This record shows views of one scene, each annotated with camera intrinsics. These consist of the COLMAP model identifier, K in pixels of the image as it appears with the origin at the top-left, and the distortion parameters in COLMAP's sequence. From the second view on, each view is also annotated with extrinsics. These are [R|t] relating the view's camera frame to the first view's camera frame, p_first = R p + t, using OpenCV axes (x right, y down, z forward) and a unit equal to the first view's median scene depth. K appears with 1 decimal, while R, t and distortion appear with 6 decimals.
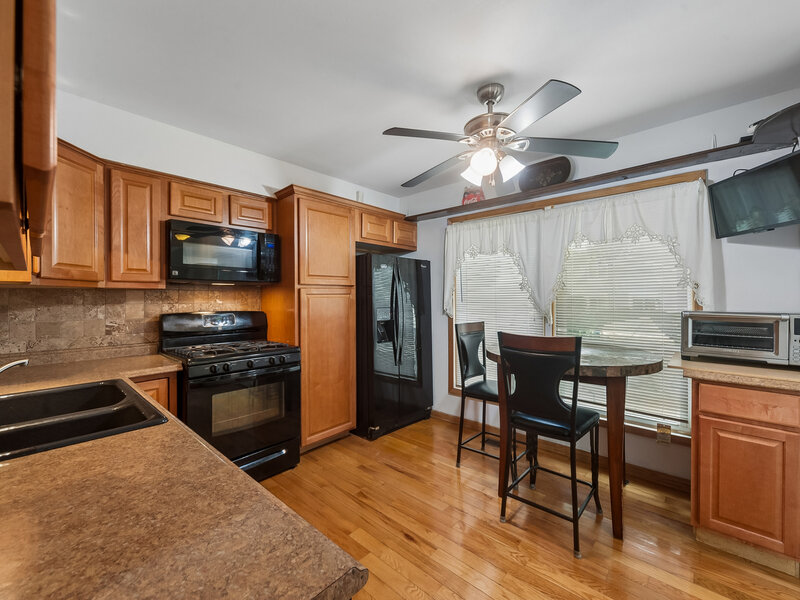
lens RADIAL K [[339.3, 0, 403.0], [0, 339.3, 300.2], [0, 0, 1]] dist [-0.000110, -0.000056]
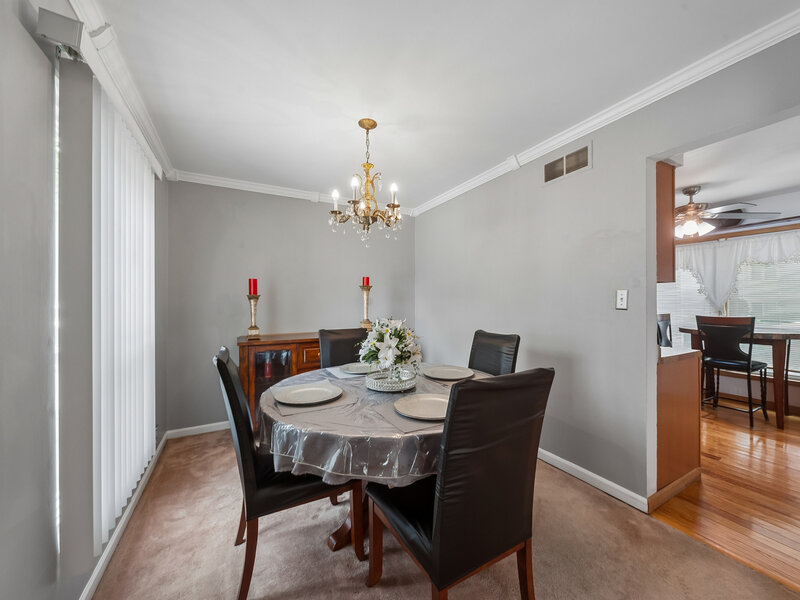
lens RADIAL K [[315.6, 0, 403.9], [0, 315.6, 302.4], [0, 0, 1]] dist [0.002106, -0.000022]
pose [[0.946849, 0.002679, -0.321667, -0.685771], [-0.003785, 0.999989, -0.002815, 0.028591], [0.321656, 0.003883, 0.946849, -1.174448]]
